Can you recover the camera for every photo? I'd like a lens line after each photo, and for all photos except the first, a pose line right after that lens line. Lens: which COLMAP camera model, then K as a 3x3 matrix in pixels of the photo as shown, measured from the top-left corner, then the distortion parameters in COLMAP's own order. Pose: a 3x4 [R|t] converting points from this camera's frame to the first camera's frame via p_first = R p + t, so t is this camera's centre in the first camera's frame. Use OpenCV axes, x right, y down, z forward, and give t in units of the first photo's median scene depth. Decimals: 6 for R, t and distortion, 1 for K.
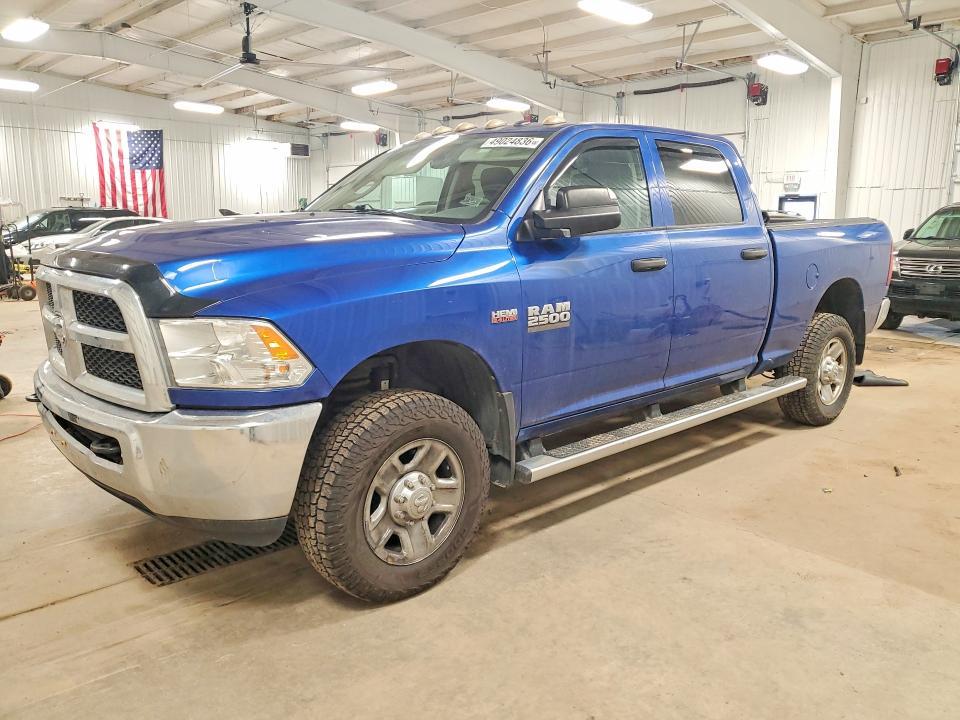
lens RADIAL K [[769.3, 0, 480.2], [0, 769.3, 355.9], [0, 0, 1]] dist [0.008760, 0.007489]
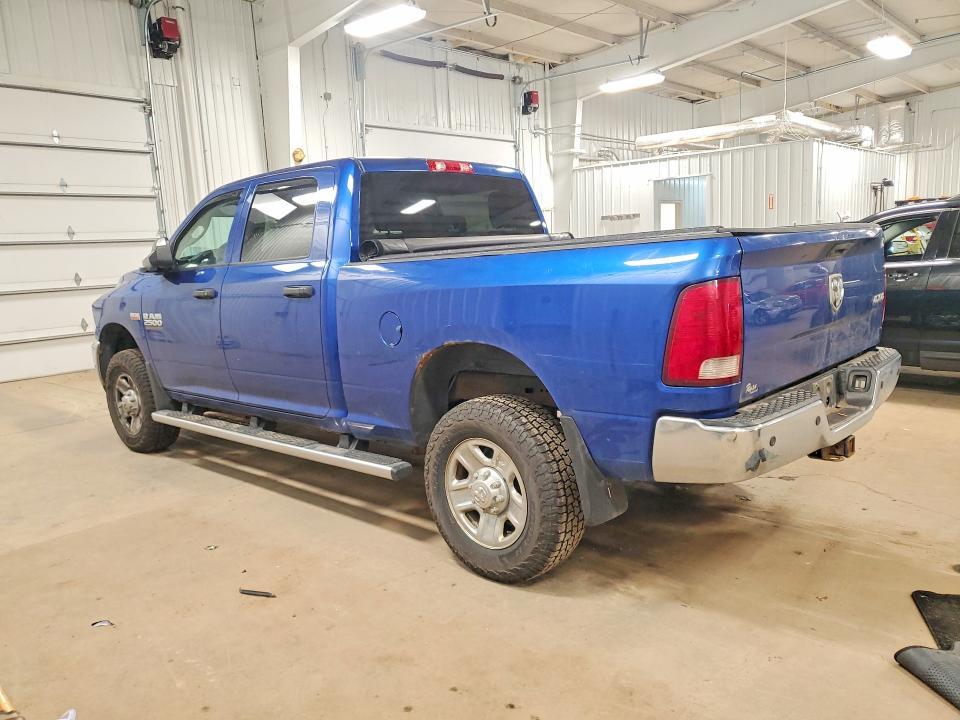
lens RADIAL K [[769.3, 0, 478.7], [0, 769.3, 366.5], [0, 0, 1]] dist [0.008760, 0.007489]
pose [[0.061203, 0.153723, -0.986217, 1.394279], [-0.122933, 0.981707, 0.145391, -0.222511], [0.990526, 0.112340, 0.078981, 1.253485]]
